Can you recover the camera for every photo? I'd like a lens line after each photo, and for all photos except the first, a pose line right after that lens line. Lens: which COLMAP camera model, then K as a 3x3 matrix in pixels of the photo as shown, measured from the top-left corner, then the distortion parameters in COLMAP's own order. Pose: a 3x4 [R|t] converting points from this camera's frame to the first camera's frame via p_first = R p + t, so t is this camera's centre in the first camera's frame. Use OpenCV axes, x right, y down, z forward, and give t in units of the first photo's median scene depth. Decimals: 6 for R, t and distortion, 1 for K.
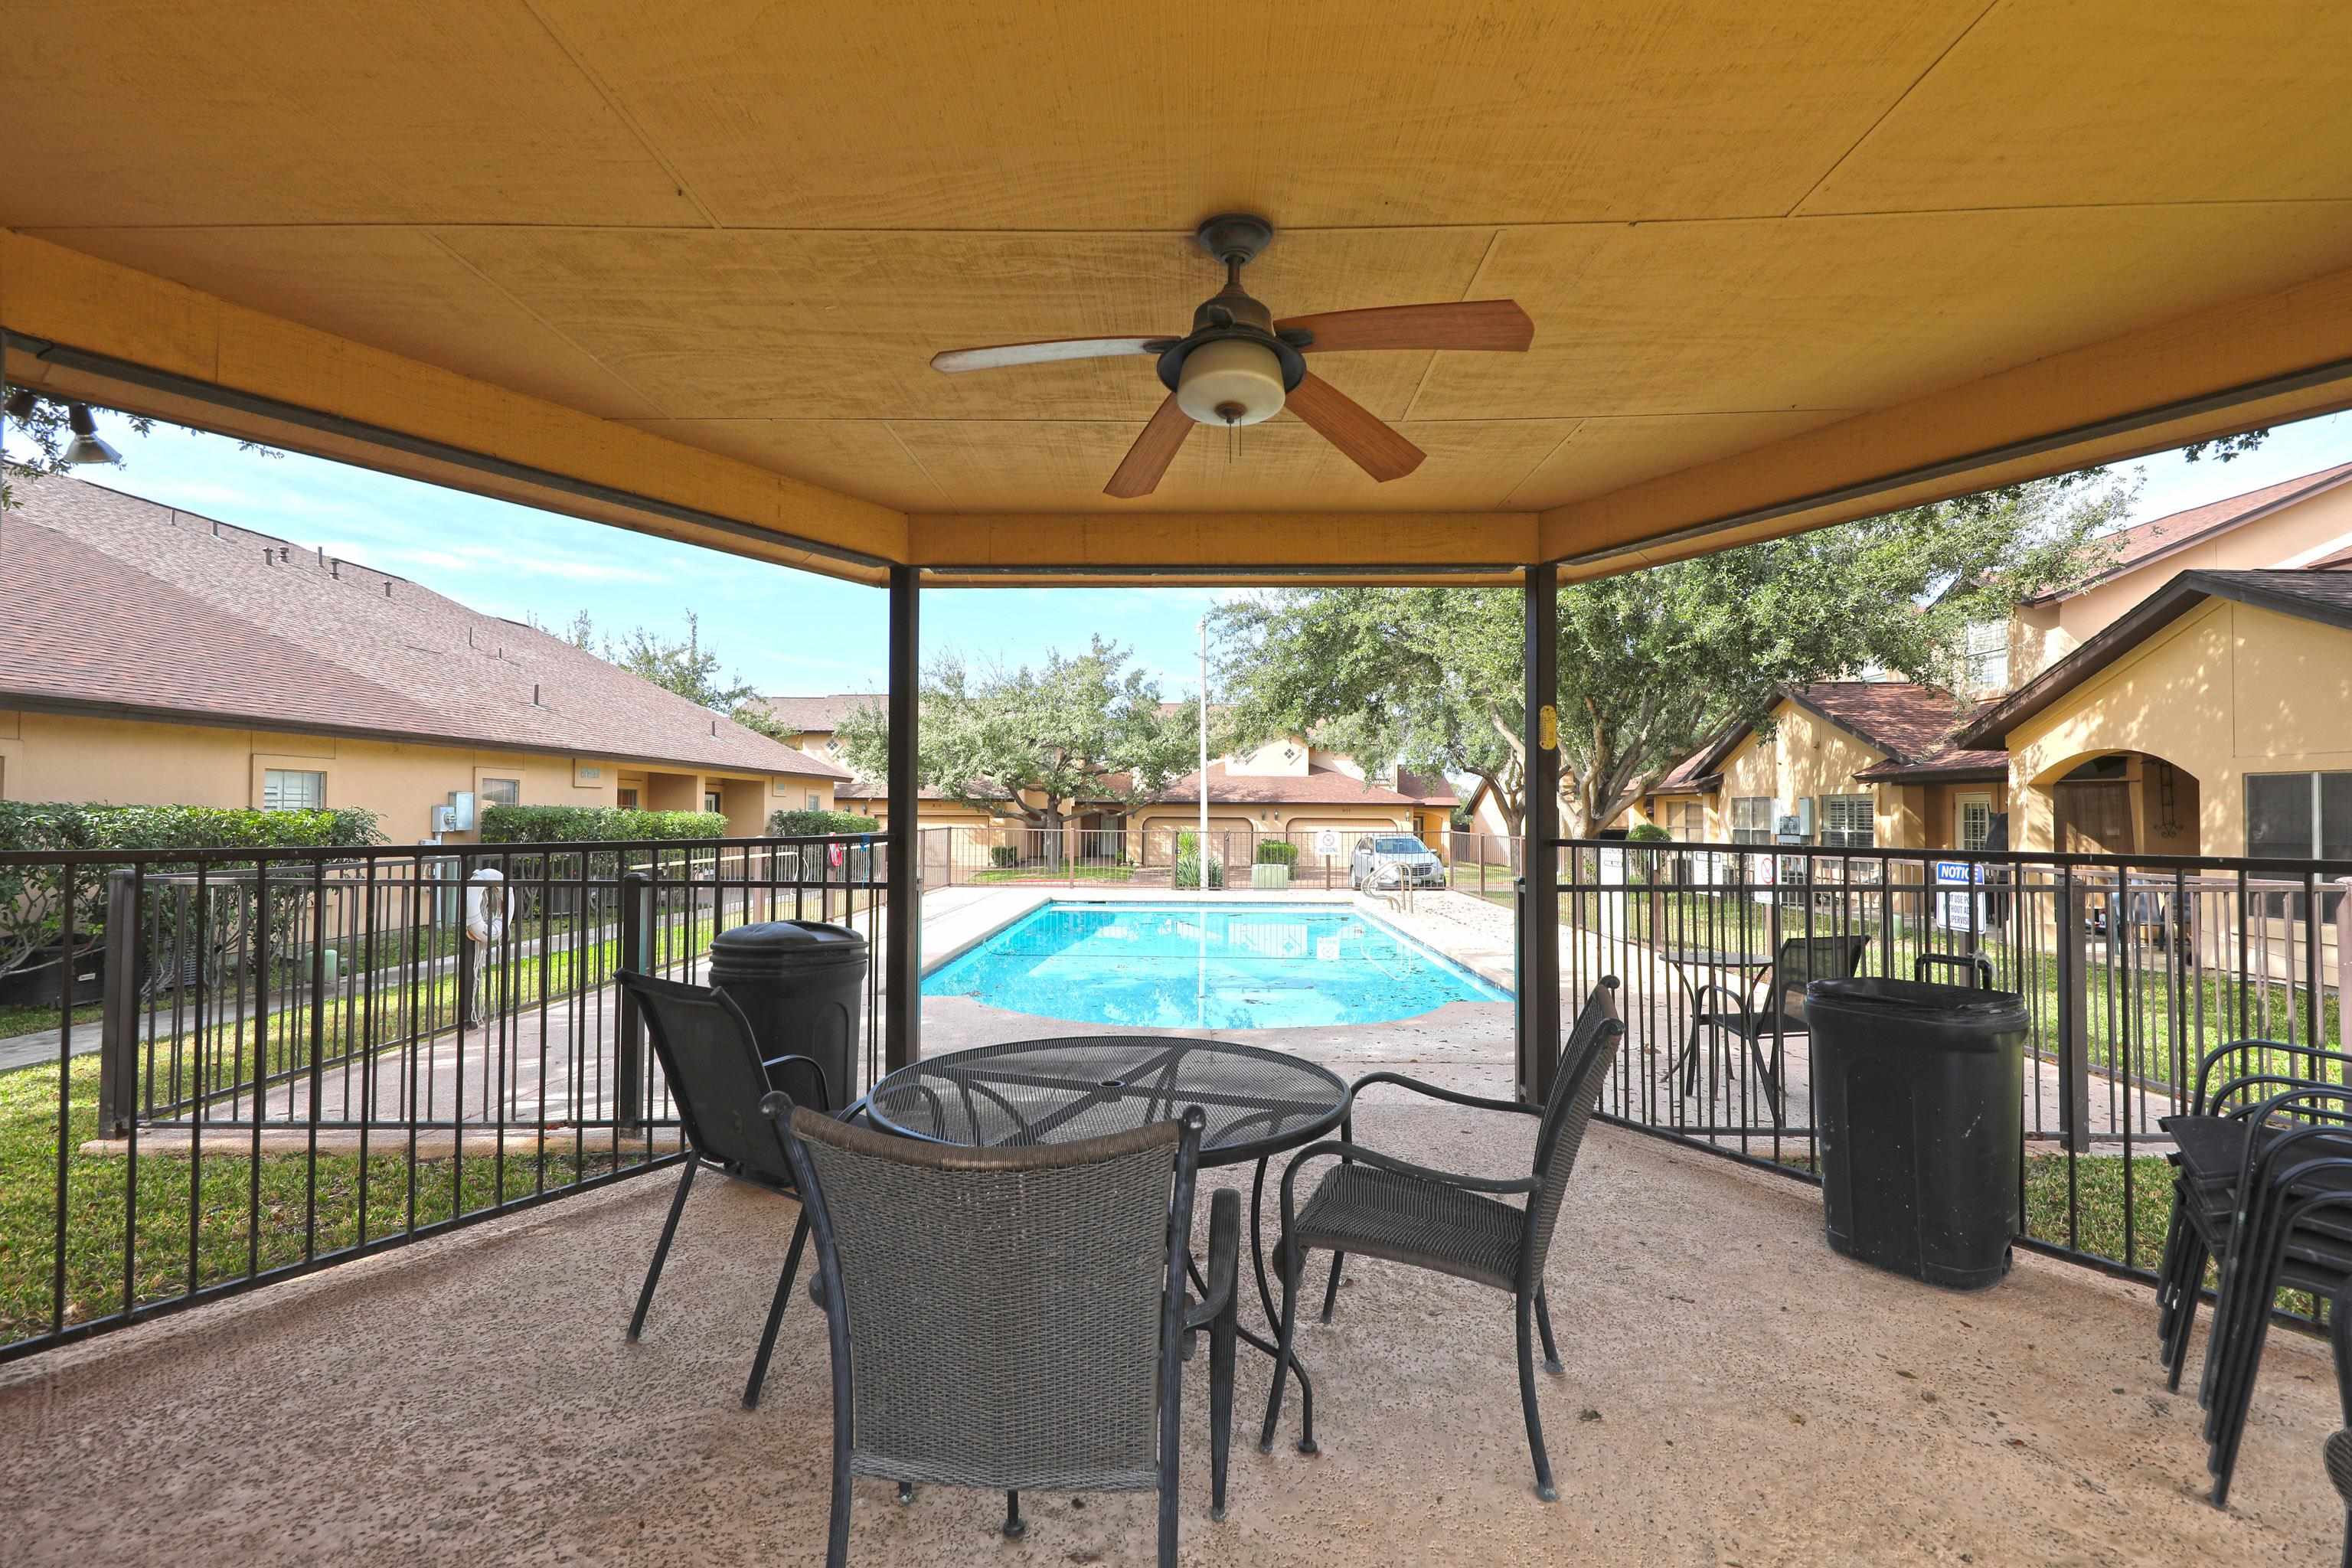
lens RADIAL K [[1144.2, 0, 1182.1], [0, 1144.2, 786.3], [0, 0, 1]] dist [-0.001729, -0.000048]
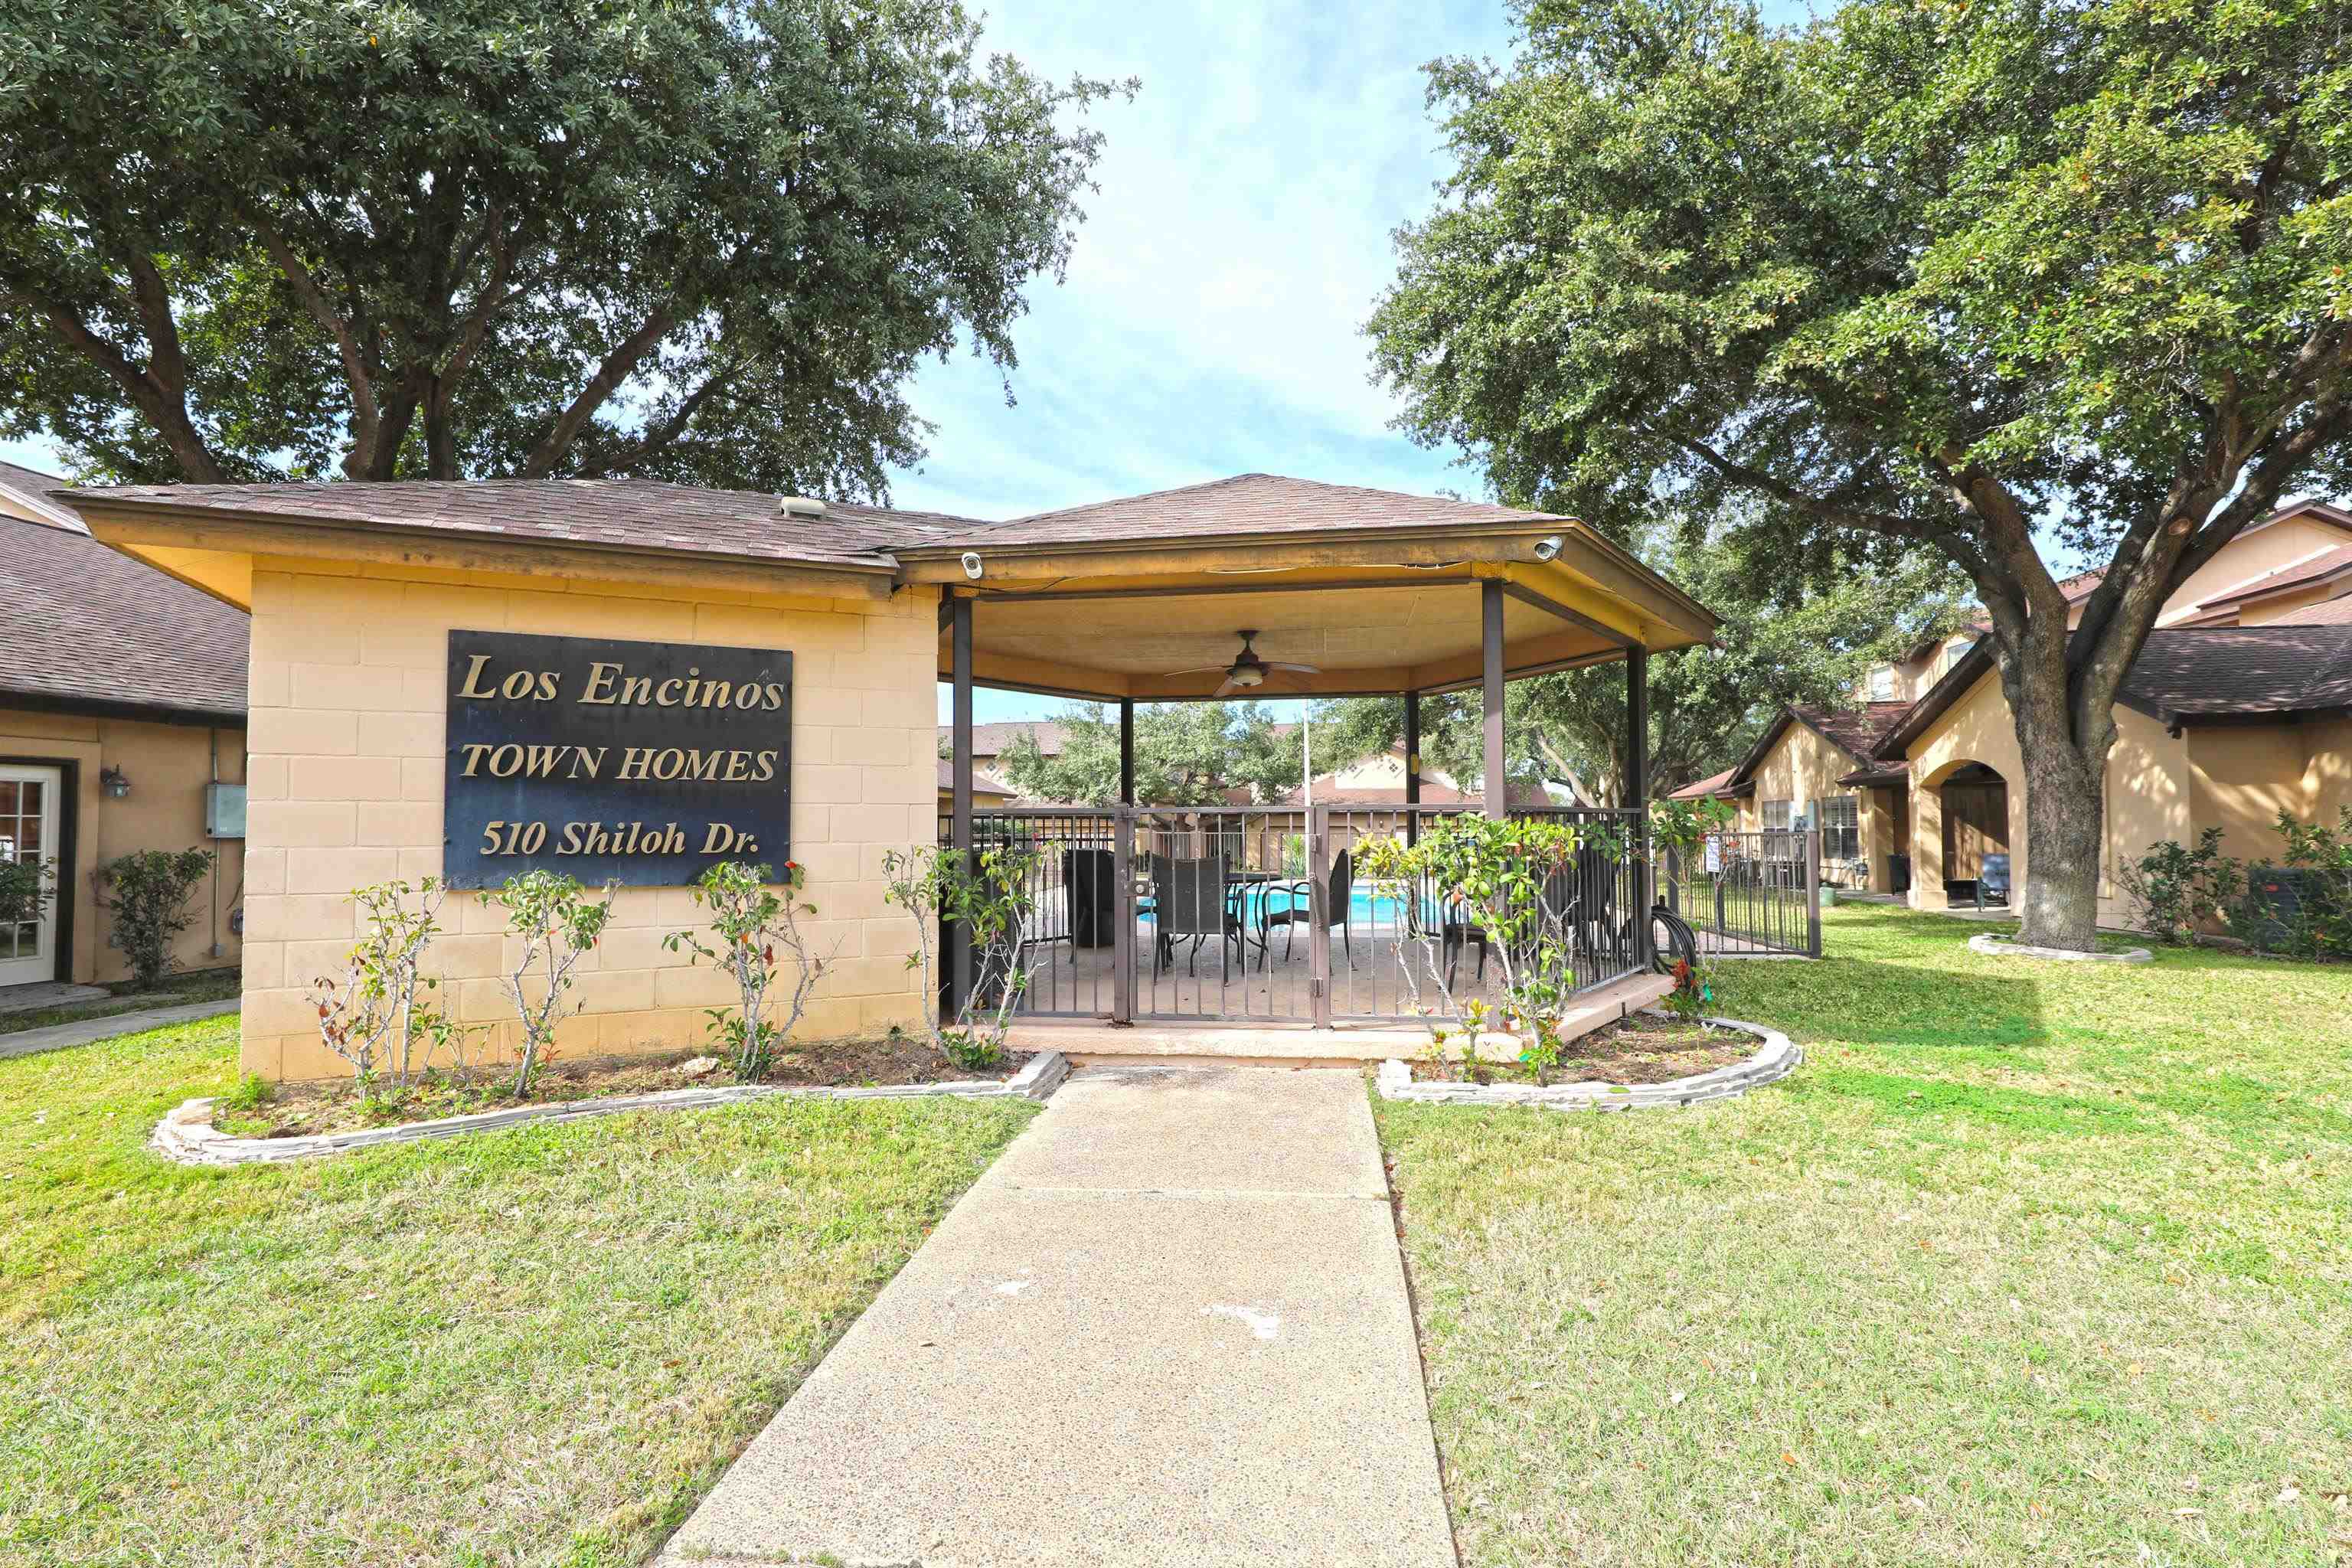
lens RADIAL K [[1144.2, 0, 1177.4], [0, 1144.2, 788.2], [0, 0, 1]] dist [-0.001729, -0.000048]
pose [[0.993606, -0.014160, -0.112014, 0.019778], [0.012924, 0.999847, -0.011757, 0.002700], [0.112163, 0.010234, 0.993637, -0.226512]]
